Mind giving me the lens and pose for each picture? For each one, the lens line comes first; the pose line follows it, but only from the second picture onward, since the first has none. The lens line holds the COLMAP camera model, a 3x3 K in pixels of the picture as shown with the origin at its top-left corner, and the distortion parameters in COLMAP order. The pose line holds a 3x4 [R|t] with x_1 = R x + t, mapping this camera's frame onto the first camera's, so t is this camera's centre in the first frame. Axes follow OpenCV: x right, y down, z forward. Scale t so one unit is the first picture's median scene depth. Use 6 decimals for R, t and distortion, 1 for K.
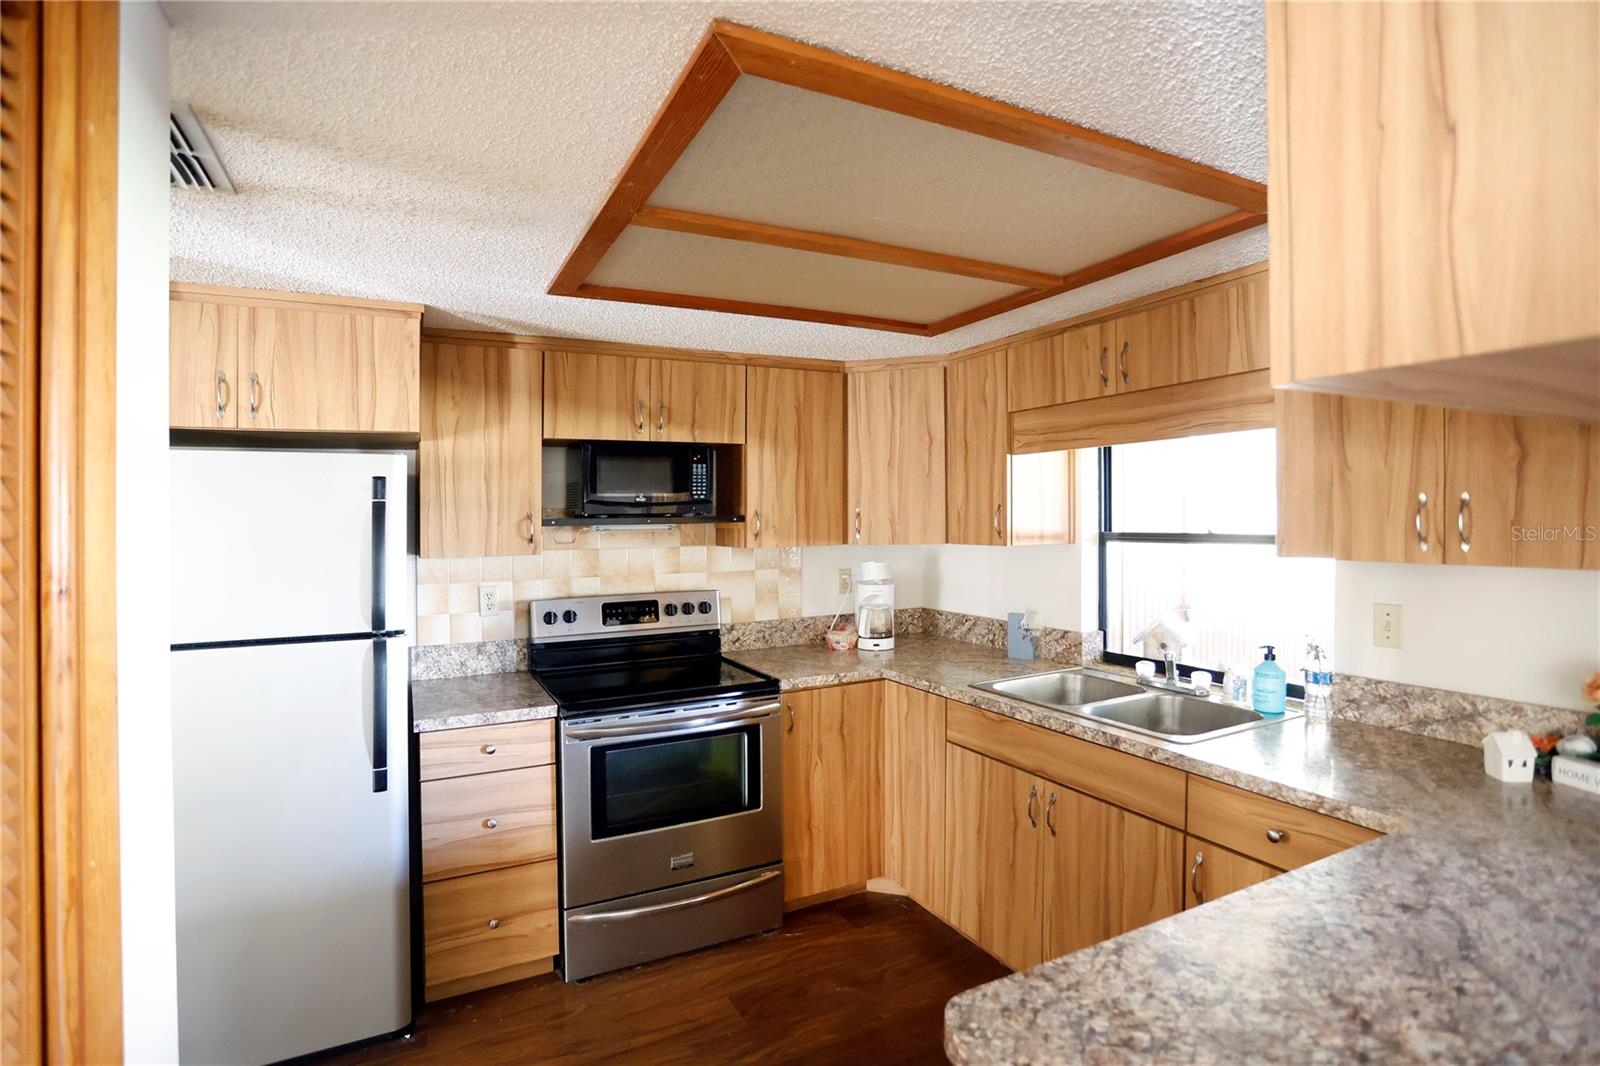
lens RADIAL K [[780.4, 0, 768.4], [0, 780.4, 521.5], [0, 0, 1]] dist [-0.058983, 0.018753]
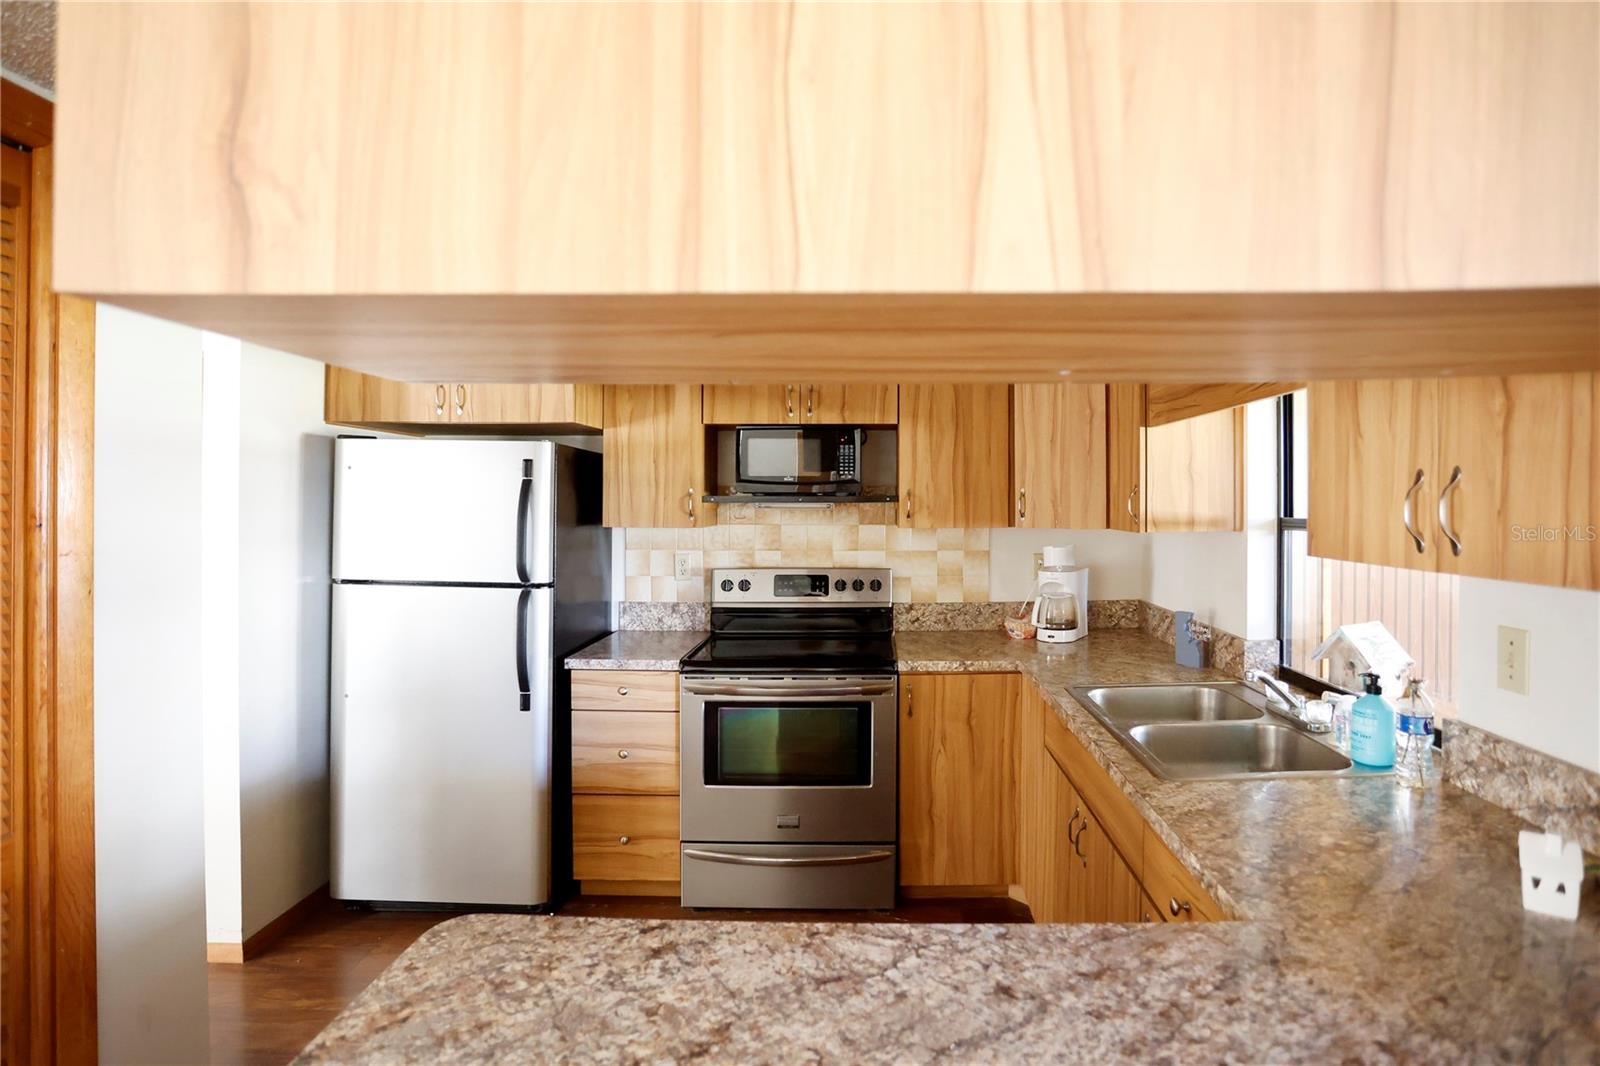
lens RADIAL K [[780.4, 0, 809.2], [0, 780.4, 496.5], [0, 0, 1]] dist [-0.058983, 0.018753]
pose [[0.887402, 0.009279, -0.460903, 0.385028], [-0.011778, 0.999927, -0.002545, -0.001836], [0.460846, 0.007687, 0.887447, 0.068184]]
